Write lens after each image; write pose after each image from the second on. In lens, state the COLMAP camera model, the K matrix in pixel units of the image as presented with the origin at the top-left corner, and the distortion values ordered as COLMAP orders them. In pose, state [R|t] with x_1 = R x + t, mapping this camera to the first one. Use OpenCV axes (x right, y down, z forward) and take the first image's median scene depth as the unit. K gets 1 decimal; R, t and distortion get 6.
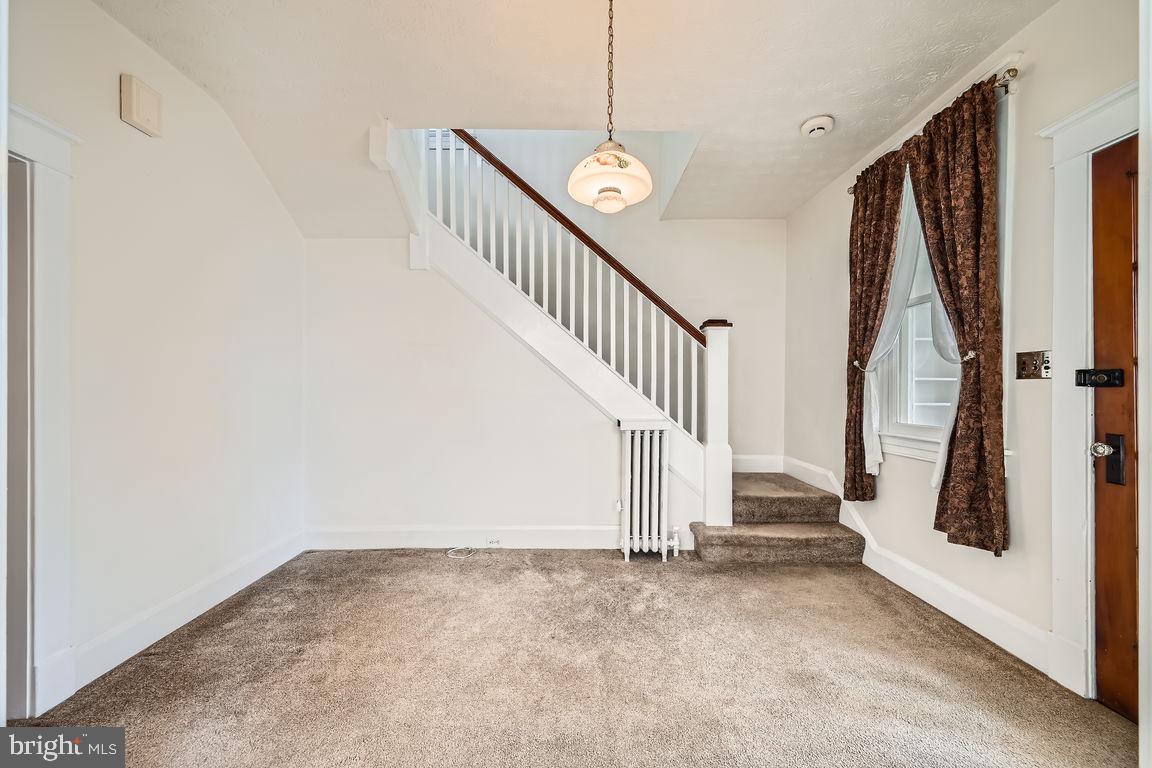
lens RADIAL K [[461.0, 0, 575.1], [0, 461.0, 384.8], [0, 0, 1]] dist [-0.002125, 0.000522]
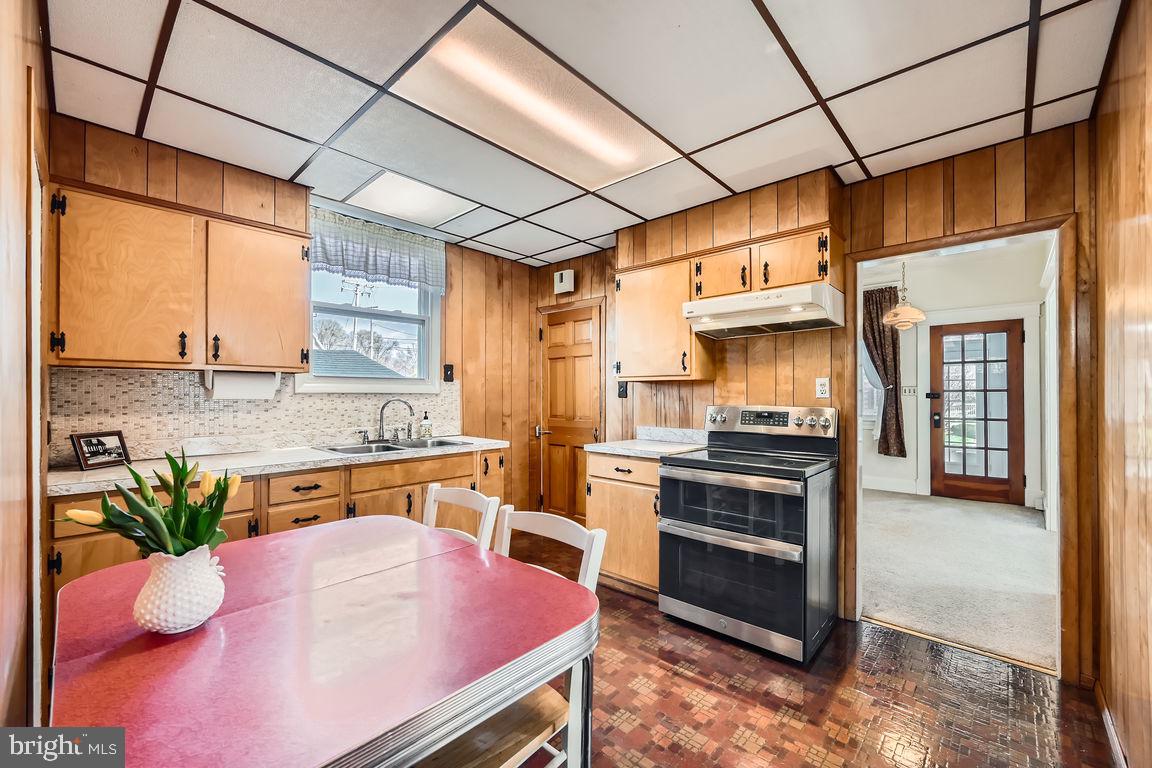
lens RADIAL K [[461.0, 0, 580.1], [0, 461.0, 392.4], [0, 0, 1]] dist [-0.002125, 0.000522]
pose [[0.679588, -0.000009, 0.733594, -2.308242], [-0.000989, 0.999999, 0.000929, -0.030018], [-0.733594, -0.001357, 0.679587, 0.482053]]
